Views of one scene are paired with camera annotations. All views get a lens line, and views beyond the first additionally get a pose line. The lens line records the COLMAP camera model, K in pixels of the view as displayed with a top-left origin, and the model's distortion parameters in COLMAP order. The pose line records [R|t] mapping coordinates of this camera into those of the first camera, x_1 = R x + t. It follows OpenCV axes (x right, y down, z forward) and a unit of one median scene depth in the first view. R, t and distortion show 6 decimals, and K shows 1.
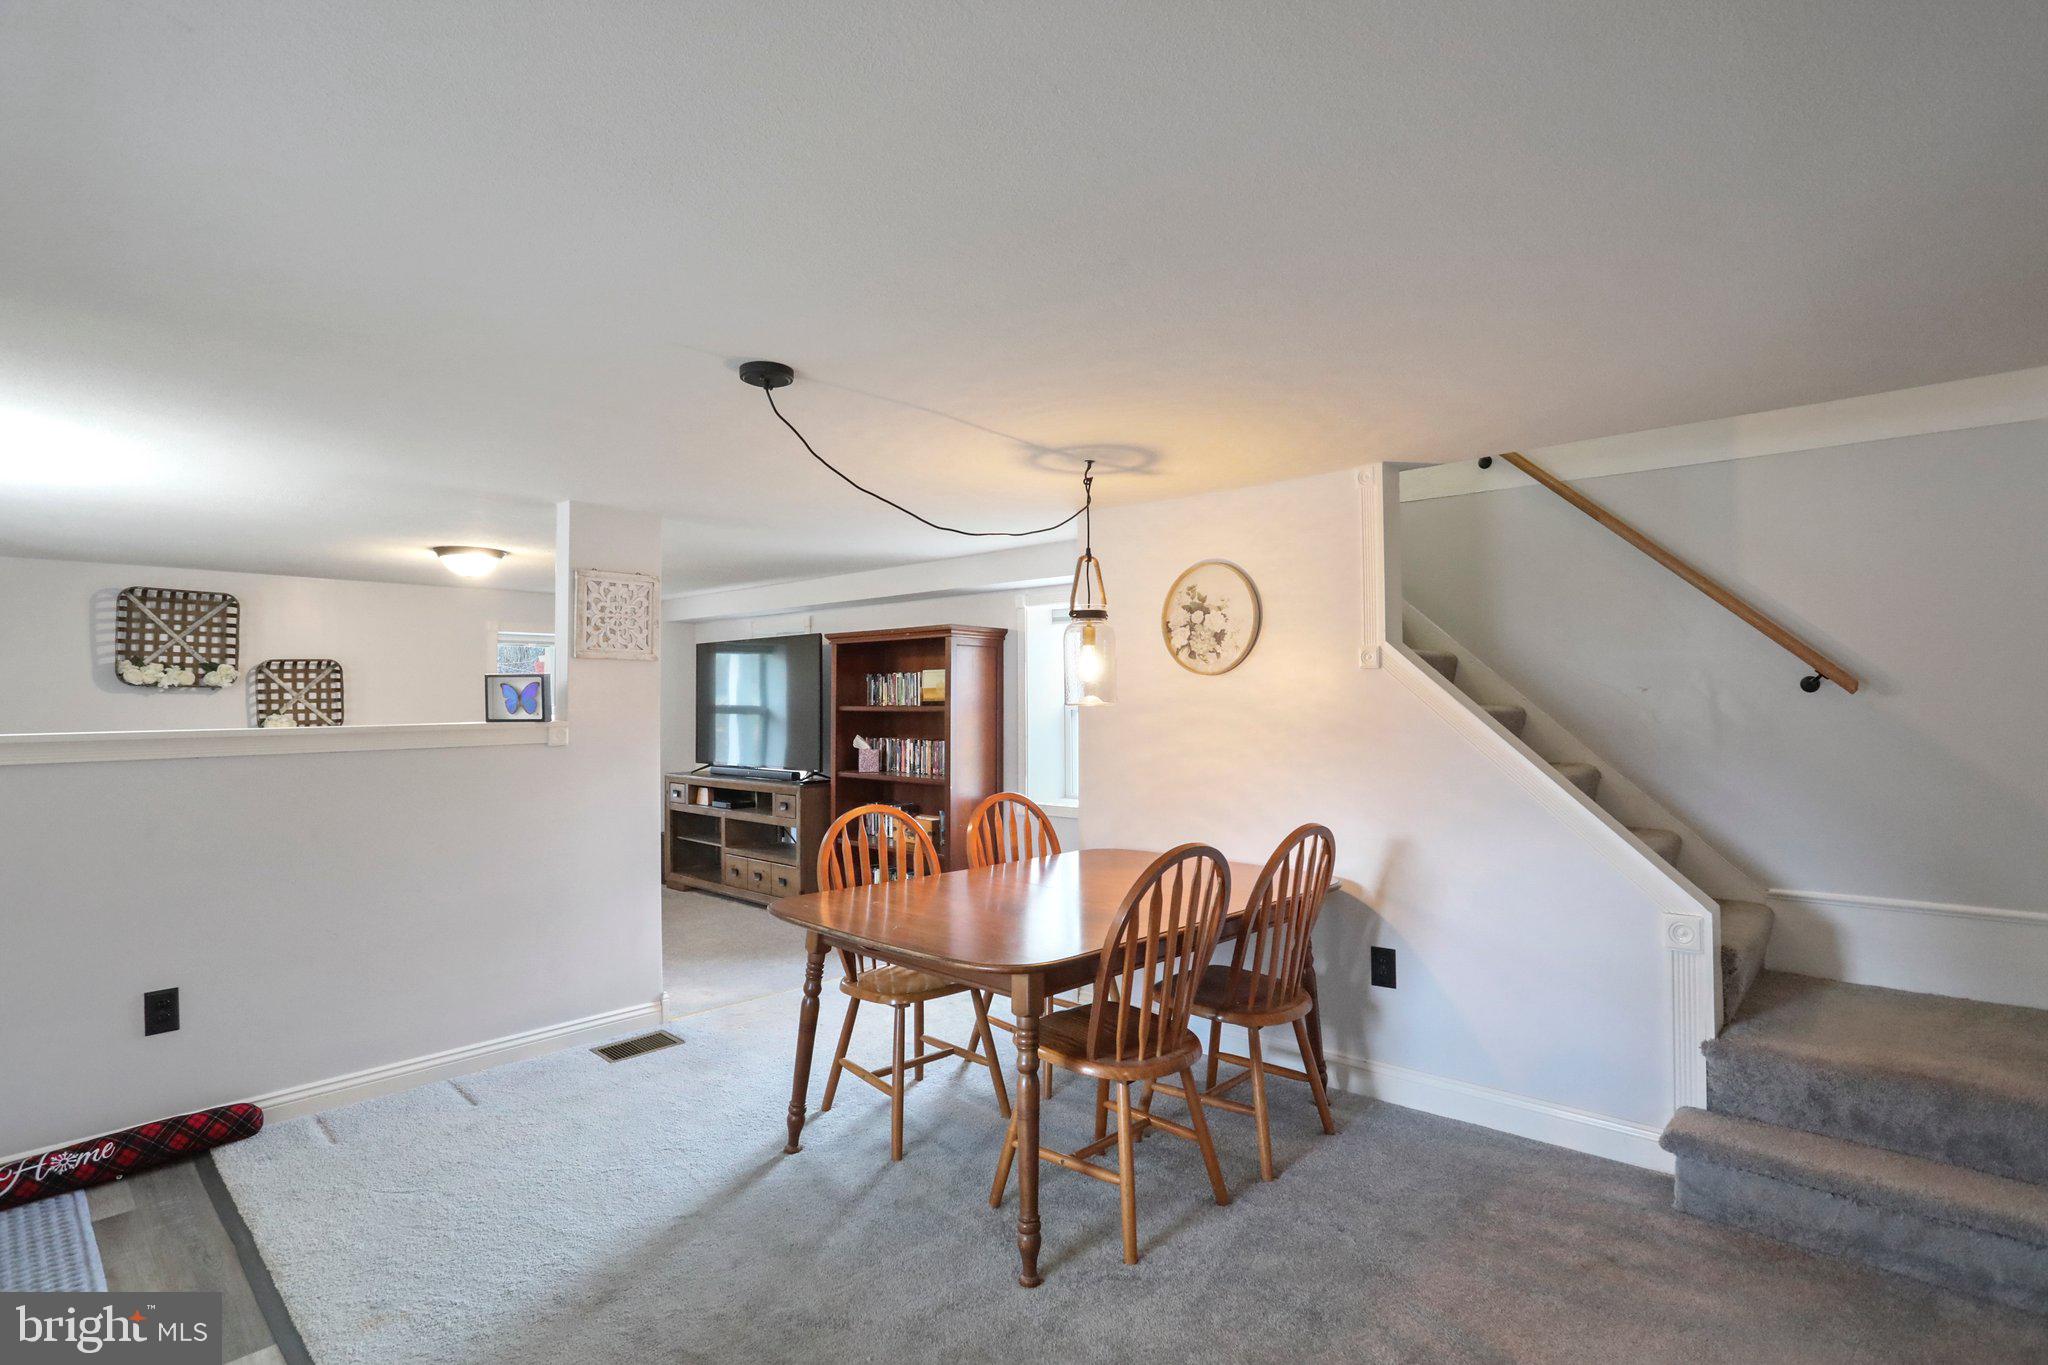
lens RADIAL K [[996.8, 0, 1024.0], [0, 996.8, 682.5], [0, 0, 1]] dist [-0.023453, 0.001279]
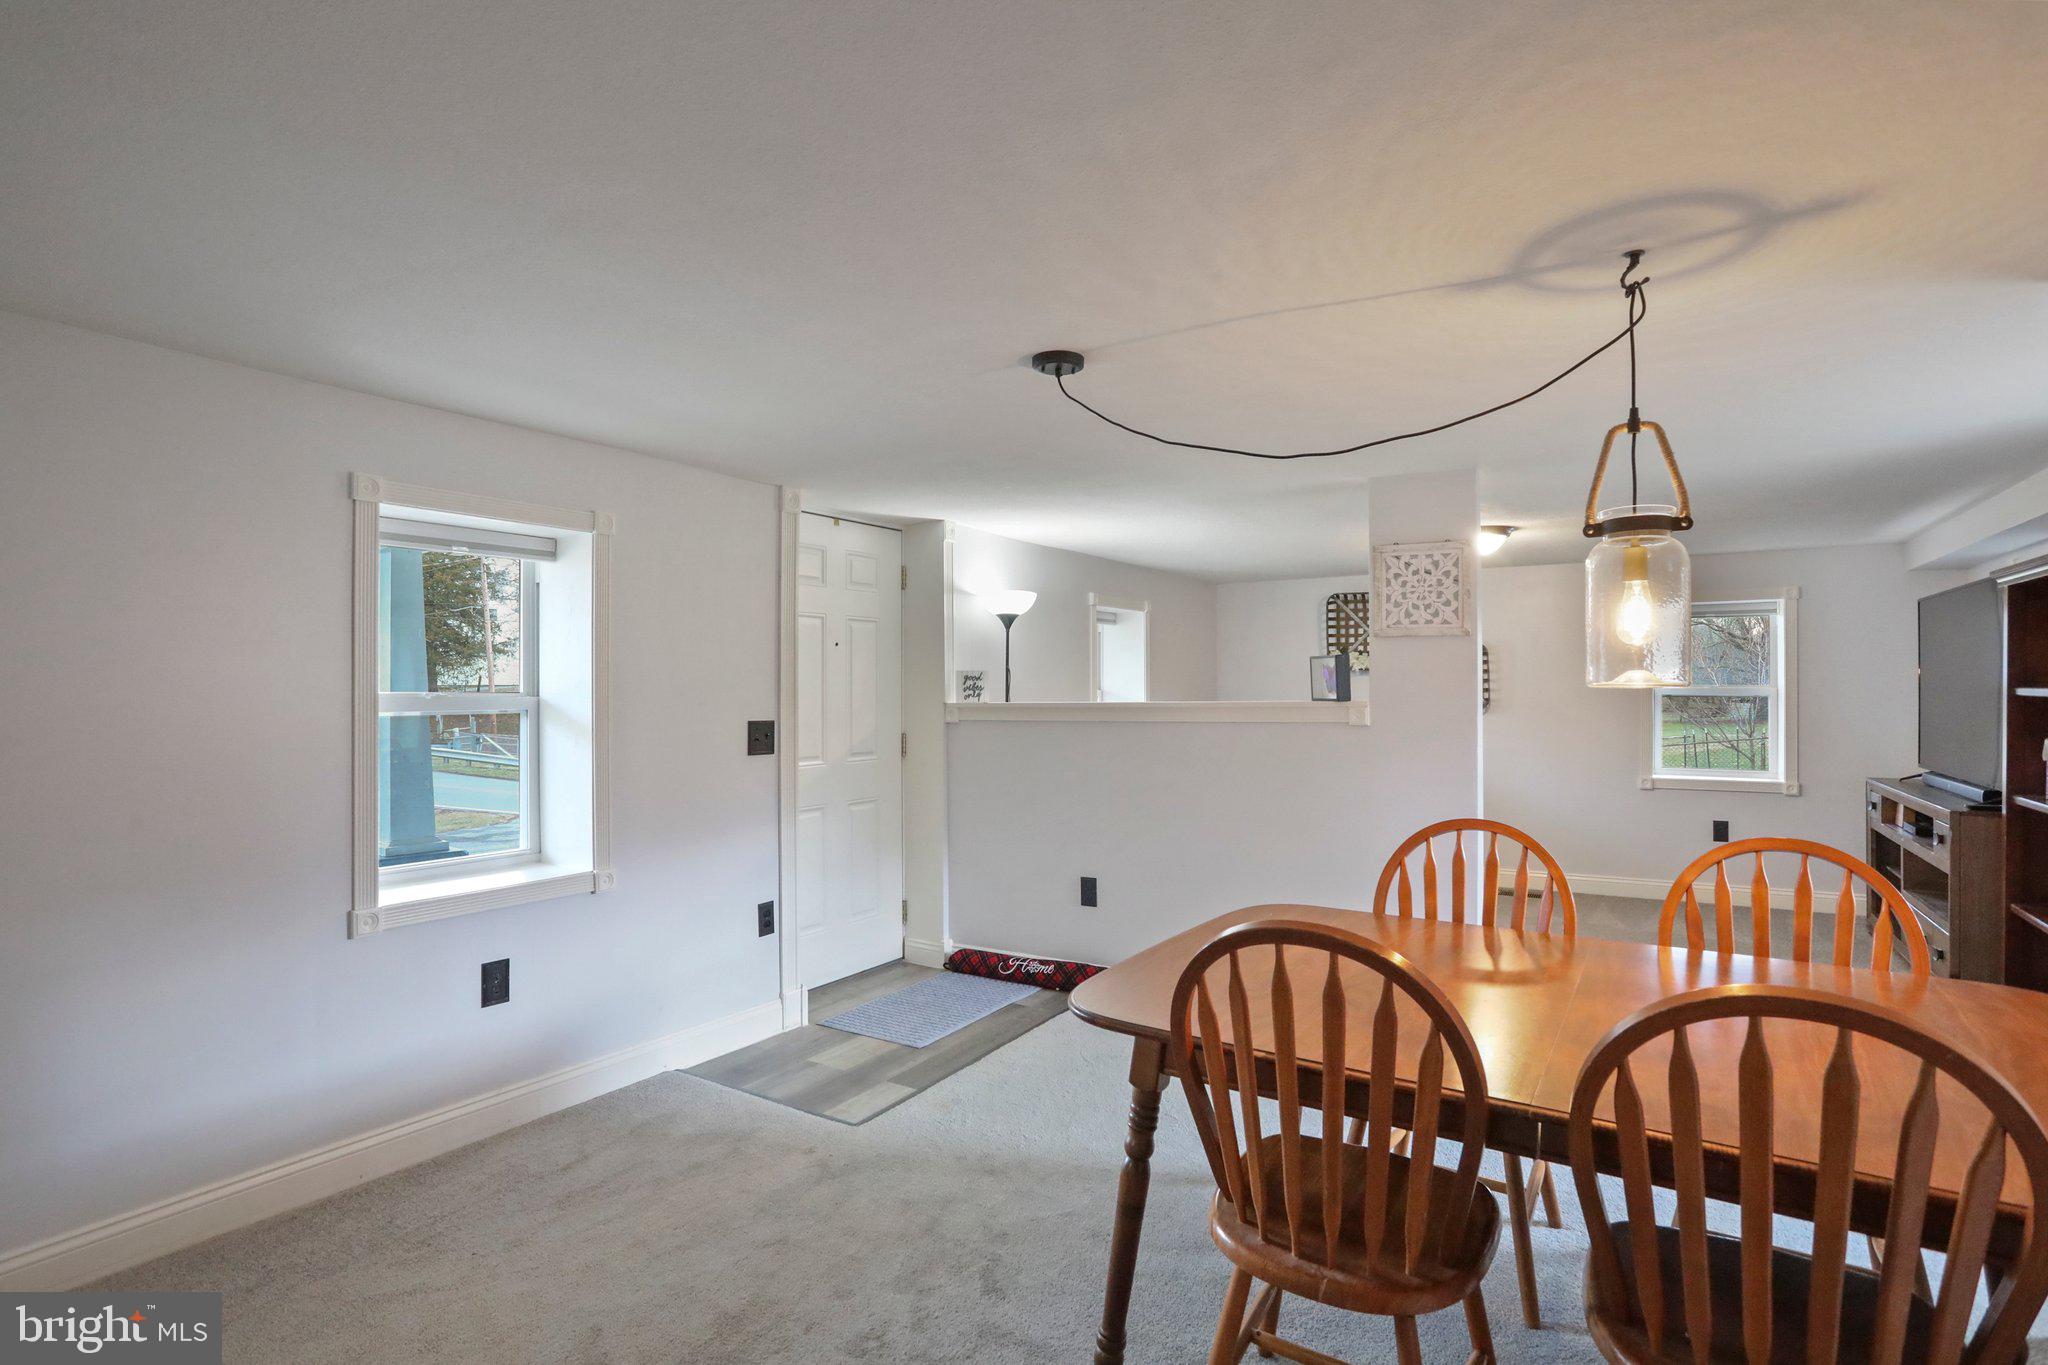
lens RADIAL K [[996.8, 0, 1024.0], [0, 996.8, 682.5], [0, 0, 1]] dist [-0.023453, 0.001279]
pose [[0.220055, 0.001037, -0.975487, 0.426111], [0.018573, 0.999814, 0.005253, 0.008700], [0.975311, -0.019274, 0.219995, 0.432305]]
